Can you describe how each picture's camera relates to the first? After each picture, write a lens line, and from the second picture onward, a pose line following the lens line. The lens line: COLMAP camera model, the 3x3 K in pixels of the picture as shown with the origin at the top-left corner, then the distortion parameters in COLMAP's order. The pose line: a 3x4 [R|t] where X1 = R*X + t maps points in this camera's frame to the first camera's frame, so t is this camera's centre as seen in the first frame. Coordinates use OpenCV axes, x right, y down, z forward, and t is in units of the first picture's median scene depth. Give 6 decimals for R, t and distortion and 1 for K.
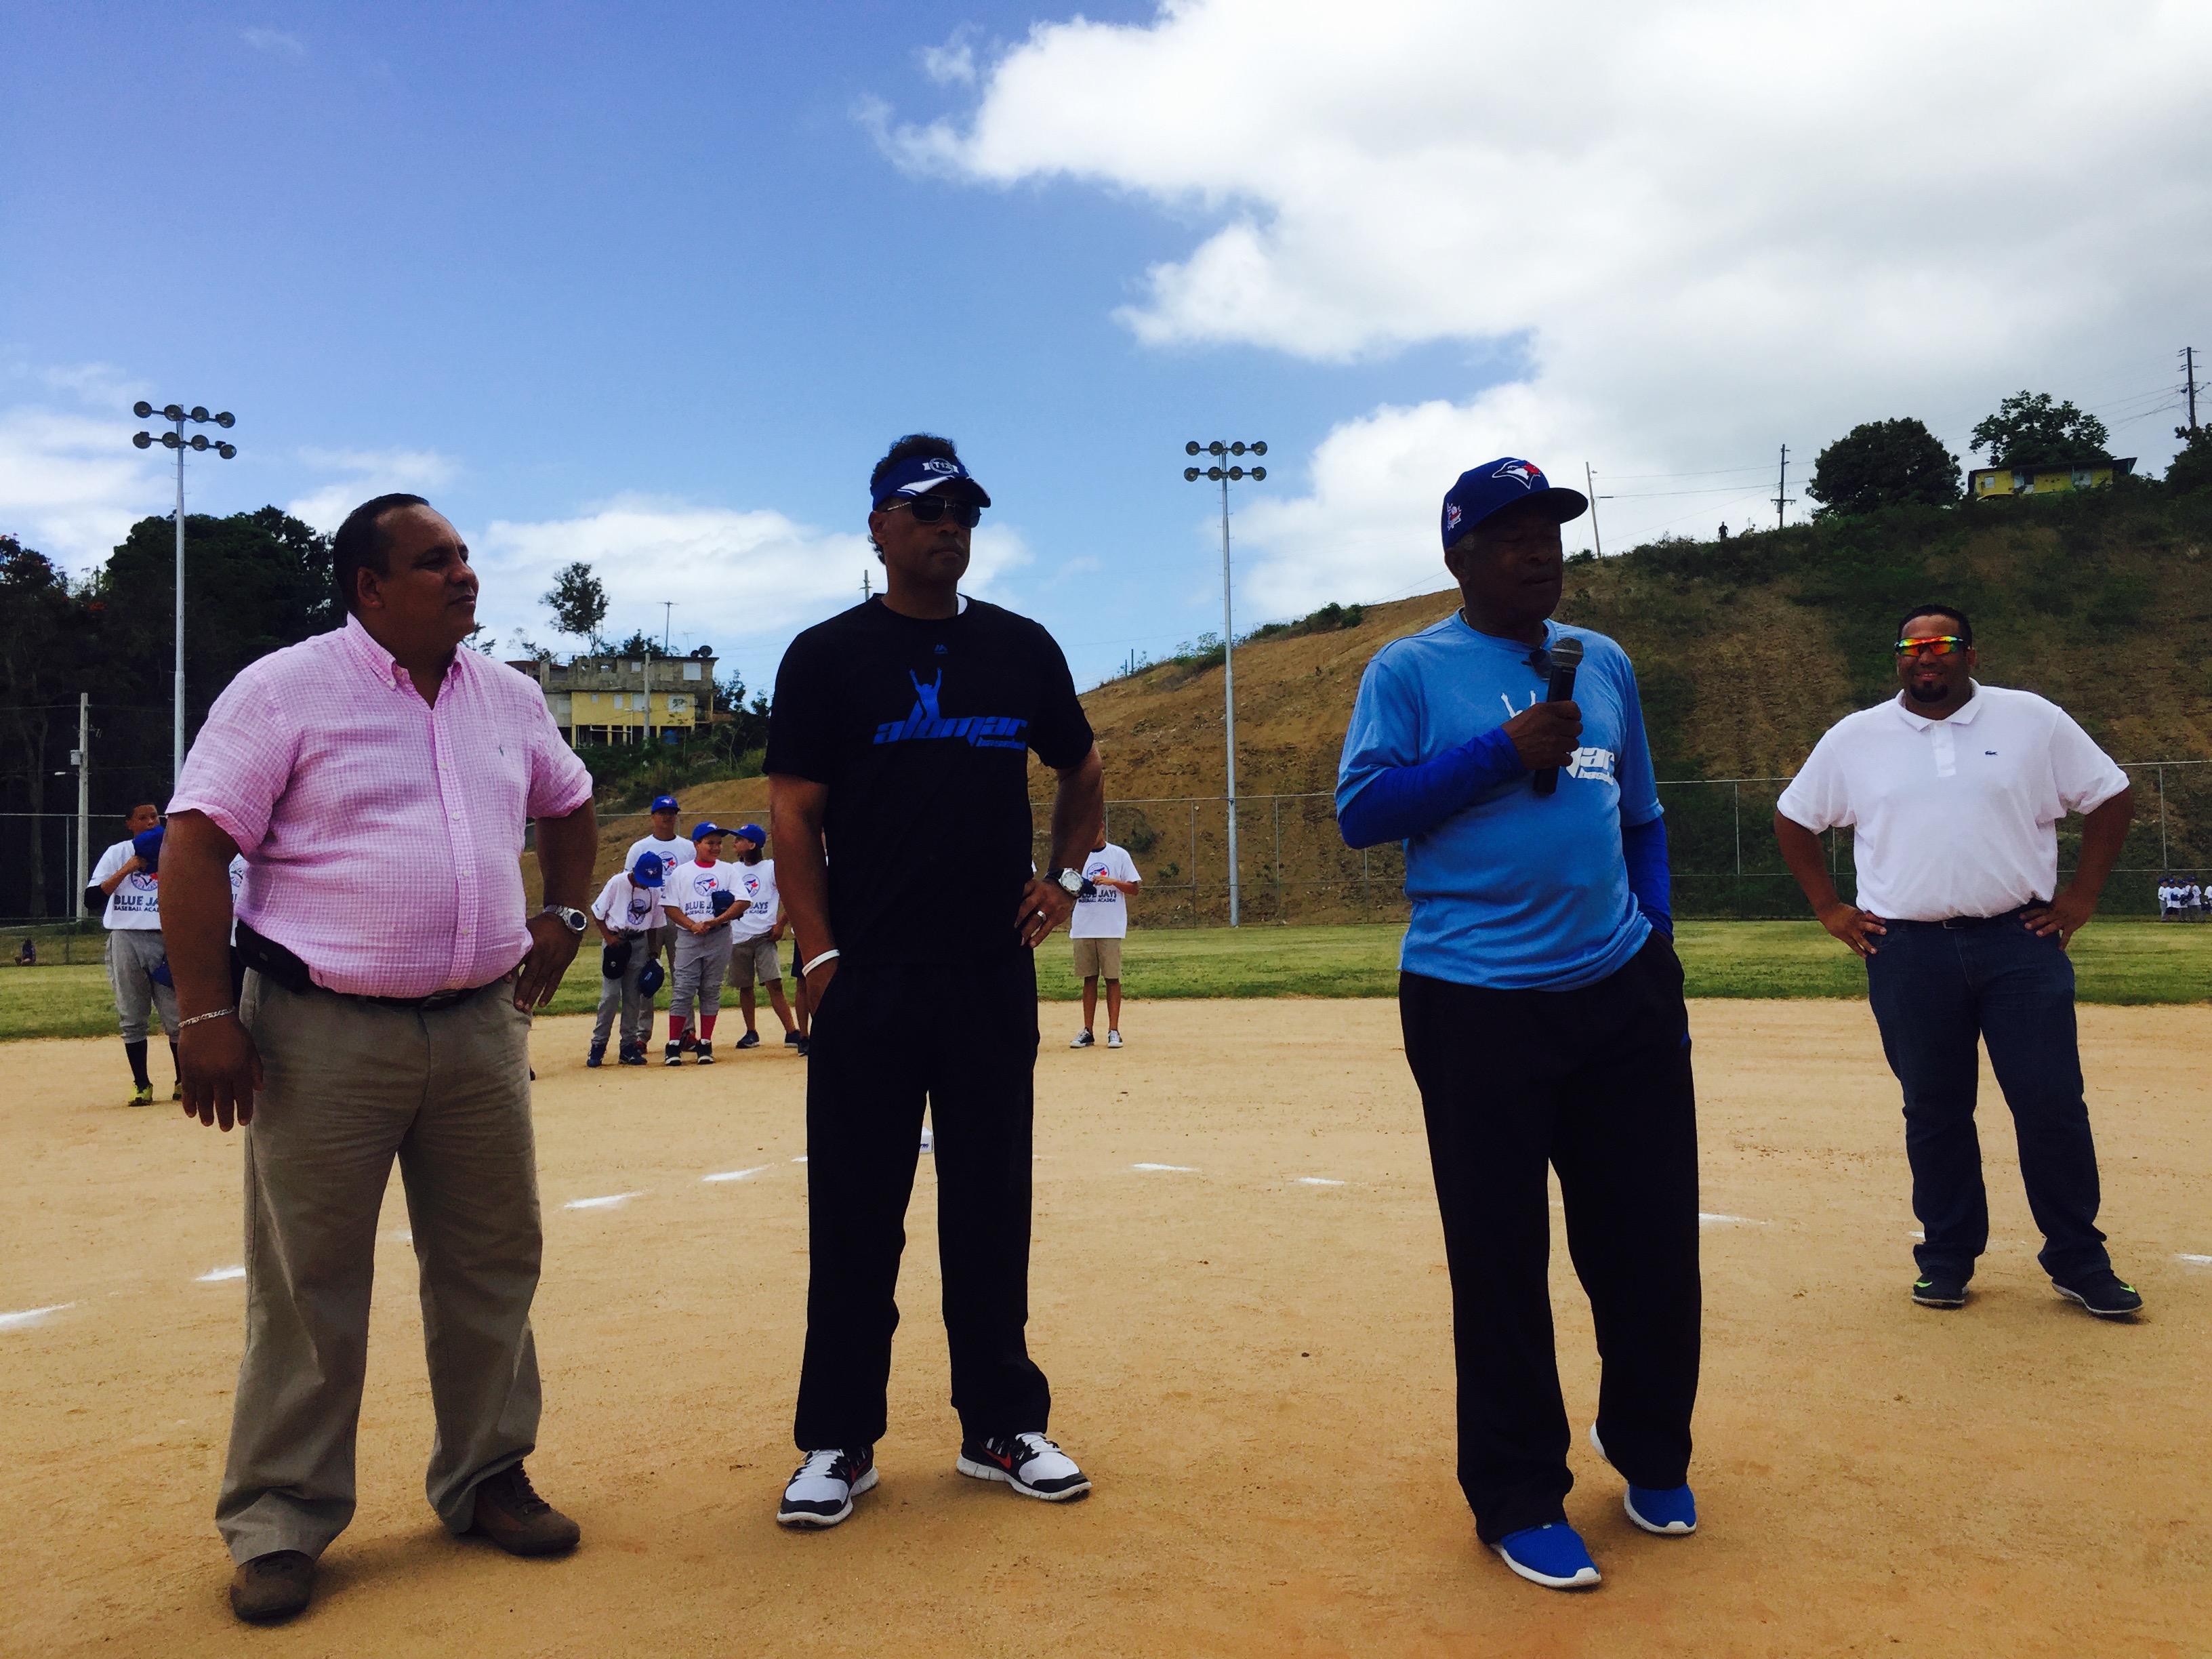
lens RADIAL K [[1900.8, 0, 1101.5], [0, 1900.8, 797.8], [0, 0, 1]] dist [0.084434, -0.115236]
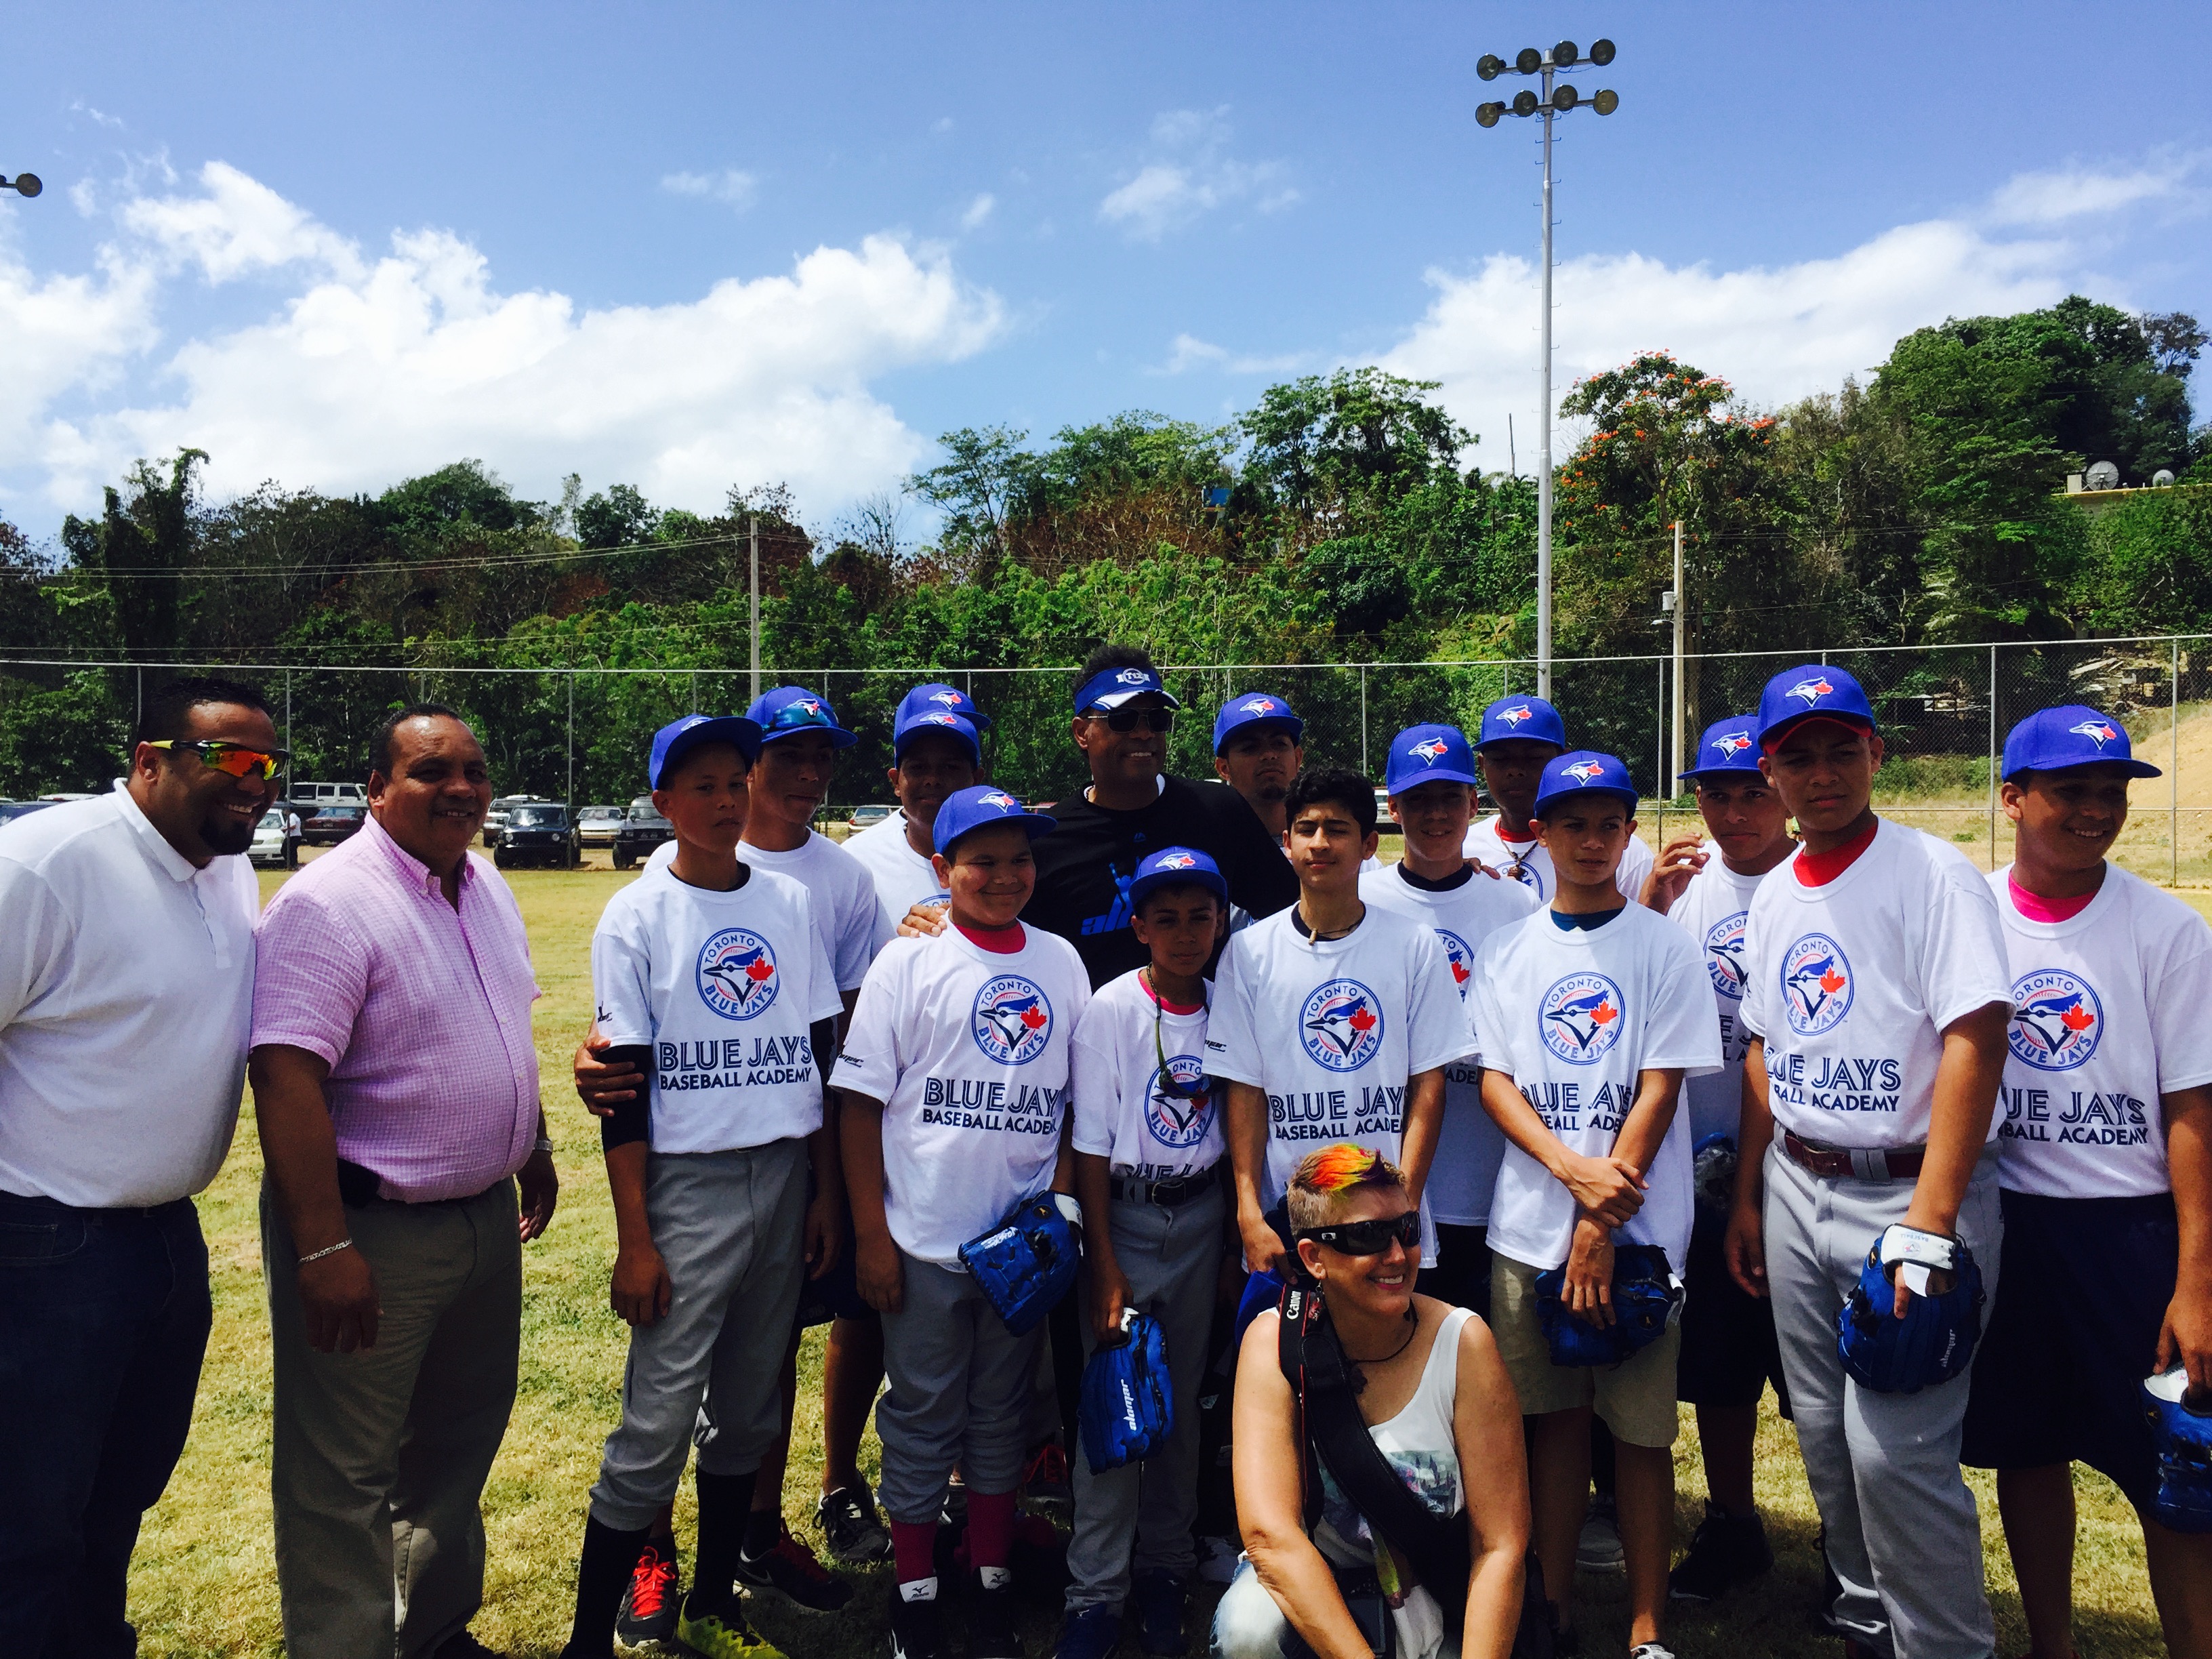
lens RADIAL K [[1896.2, 0, 1105.7], [0, 1896.2, 802.2], [0, 0, 1]] dist [0.090781, -0.137497]
pose [[0.595054, 0.026122, -0.803261, -0.013531], [0.033257, 0.997815, 0.057086, 0.009017], [0.802997, -0.060683, 0.592885, 0.275403]]
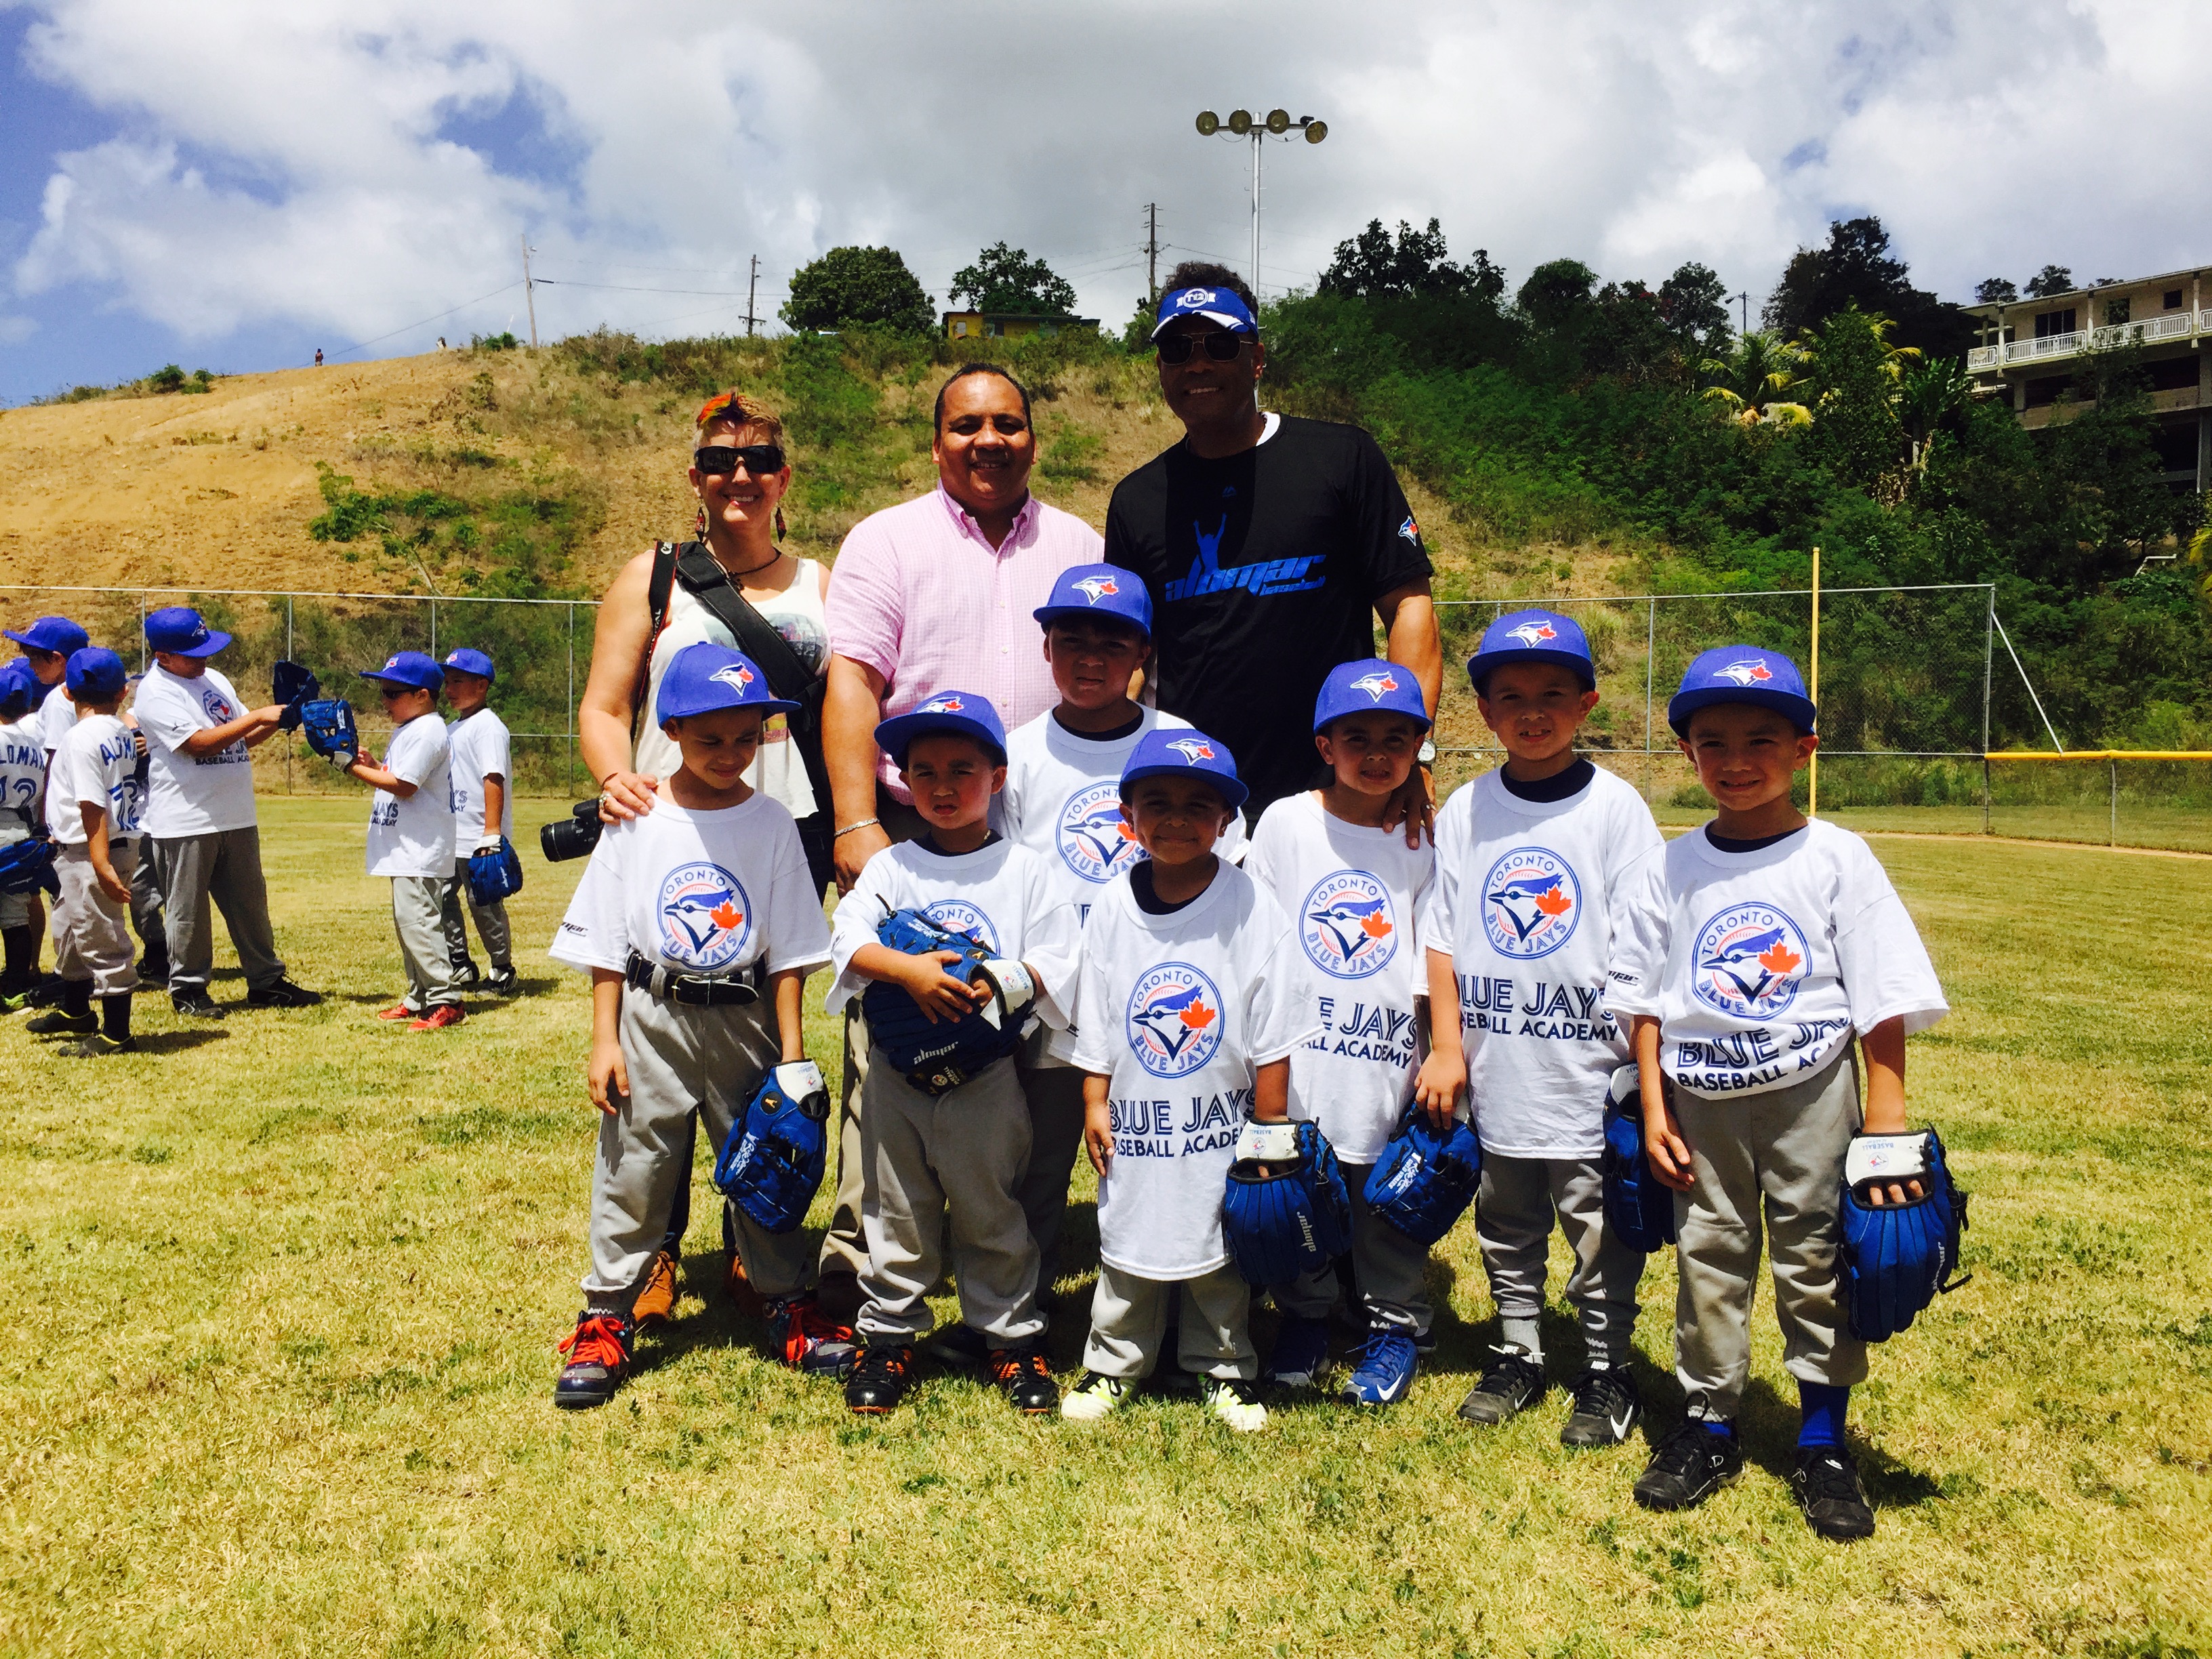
lens RADIAL K [[1902.9, 0, 1104.1], [0, 1902.9, 782.8], [0, 0, 1]] dist [0.089714, -0.130067]
pose [[0.877840, 0.018901, 0.478581, 0.098509], [-0.049015, 0.997520, 0.050511, 0.007117], [-0.476439, -0.067798, 0.876589, 0.167704]]
